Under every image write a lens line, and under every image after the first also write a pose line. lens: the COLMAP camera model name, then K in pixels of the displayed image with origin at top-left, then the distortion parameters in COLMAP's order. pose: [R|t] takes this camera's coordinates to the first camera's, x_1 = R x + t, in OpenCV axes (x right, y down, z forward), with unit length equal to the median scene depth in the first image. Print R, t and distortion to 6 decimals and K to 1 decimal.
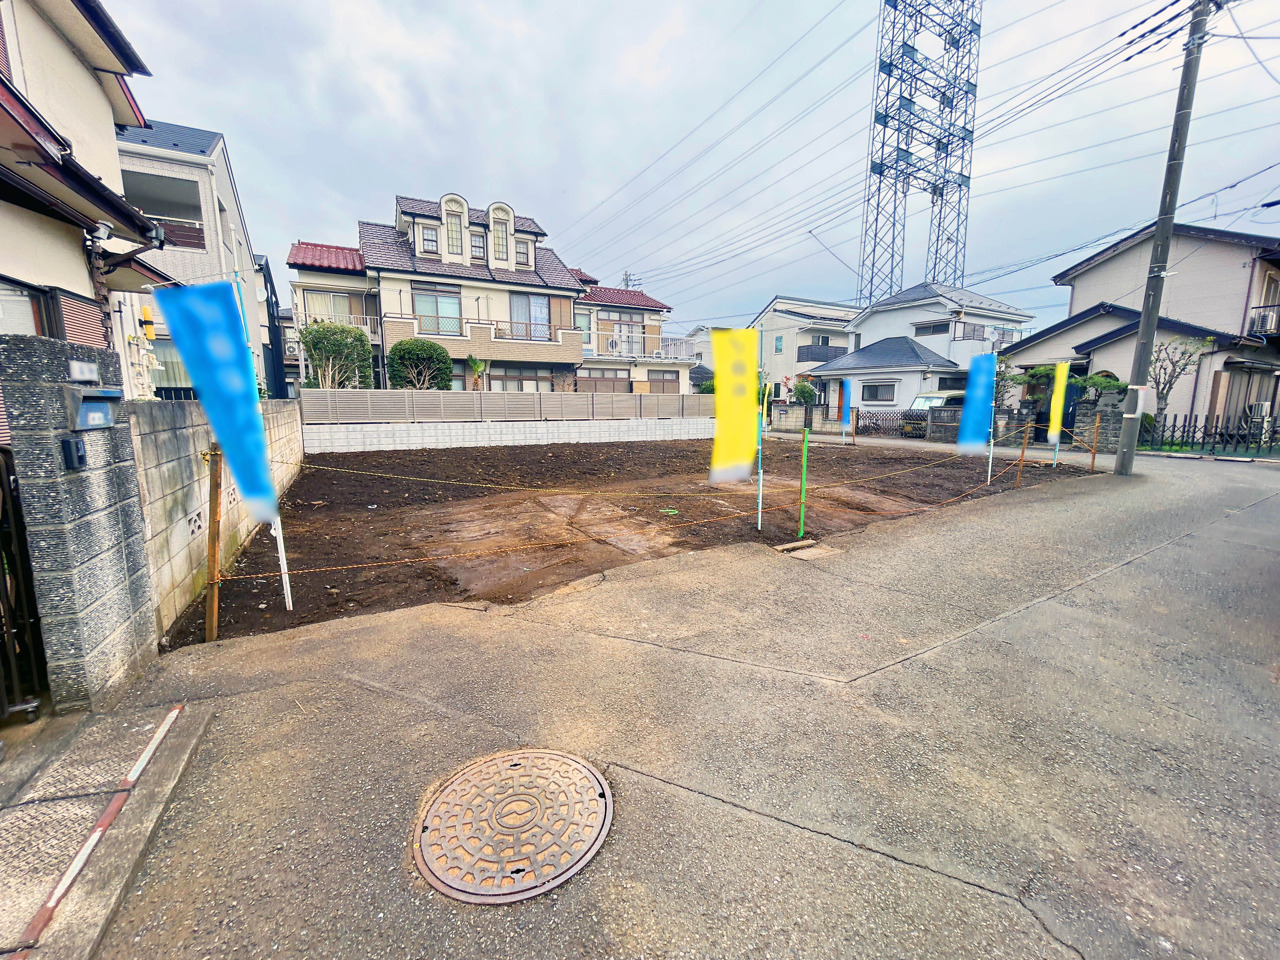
lens RADIAL K [[514.7, 0, 643.8], [0, 514.7, 479.9], [0, 0, 1]] dist [0.000129, 0.000992]
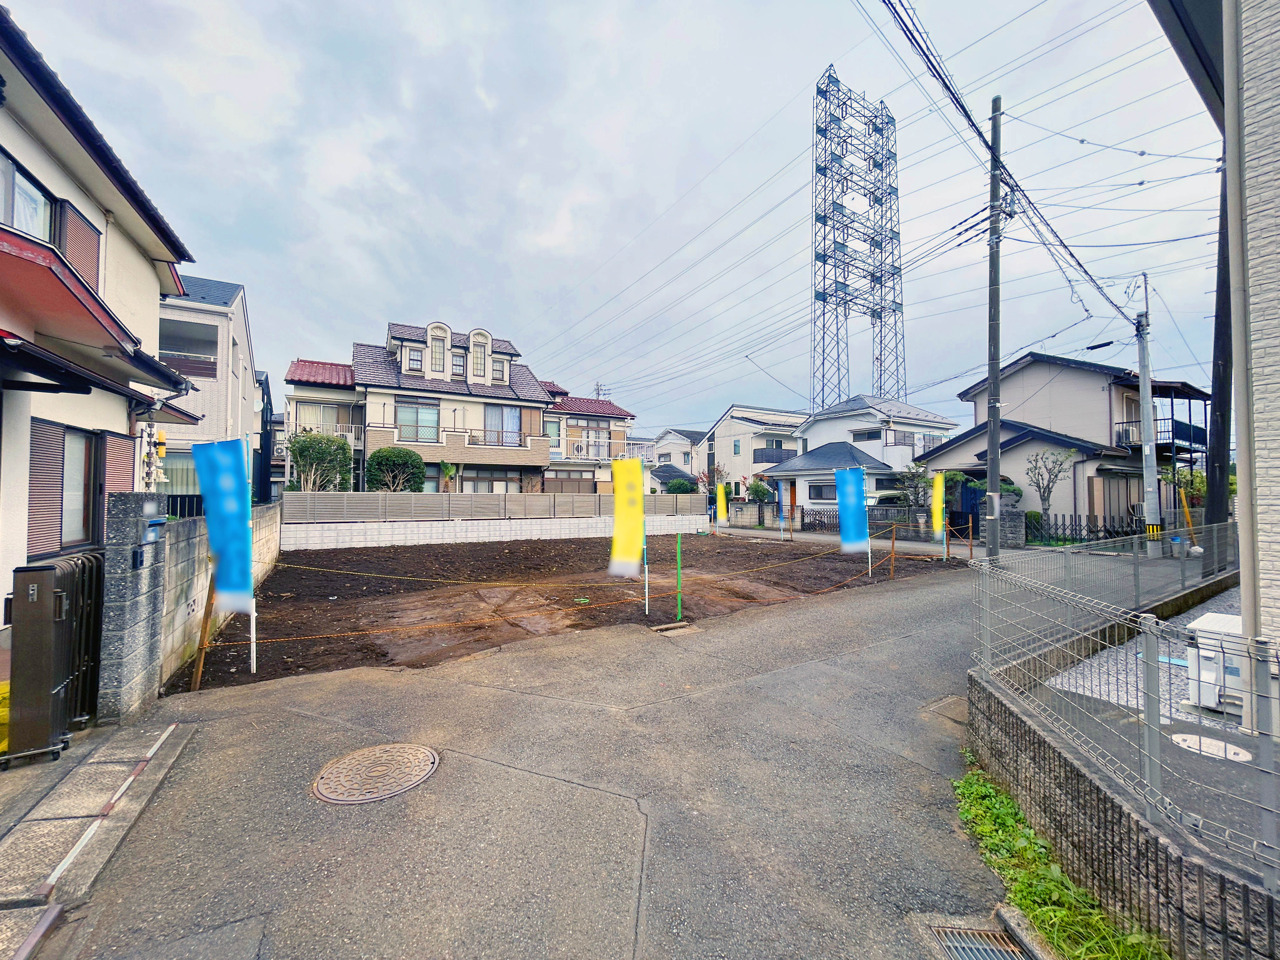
lens RADIAL K [[514.7, 0, 642.5], [0, 514.7, 482.9], [0, 0, 1]] dist [0.000129, 0.000992]
pose [[0.999647, 0.000873, 0.026554, 0.082155], [0.003778, 0.984633, -0.174594, 0.000744], [-0.026299, 0.174633, 0.984282, -0.123029]]
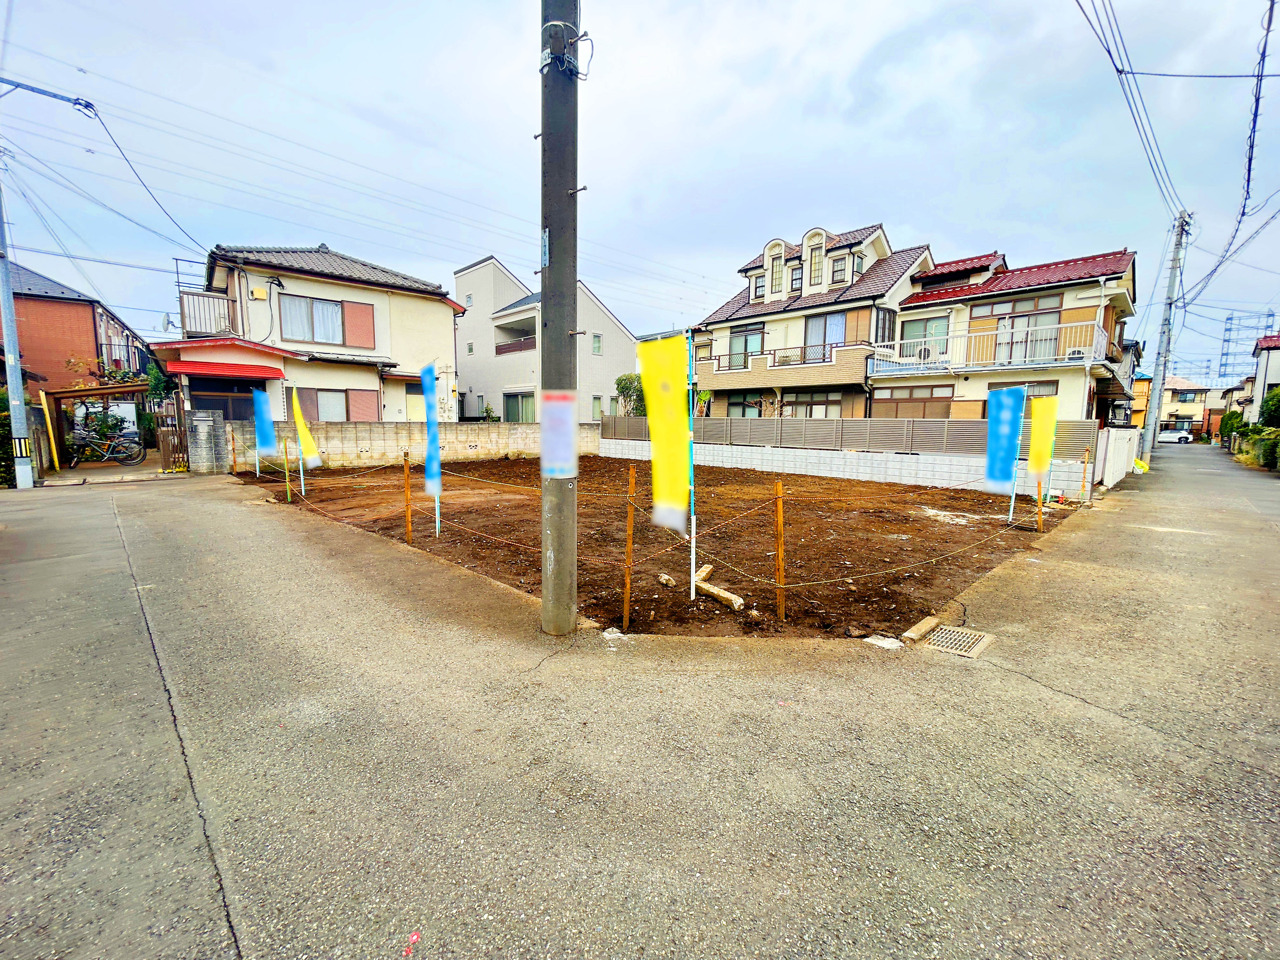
lens RADIAL K [[514.7, 0, 644.4], [0, 514.7, 478.4], [0, 0, 1]] dist [0.000129, 0.000992]
pose [[0.266363, 0.109004, -0.957689, 0.999996], [-0.155682, 0.985404, 0.068858, -0.122521], [0.951217, 0.130754, 0.279445, 0.728981]]
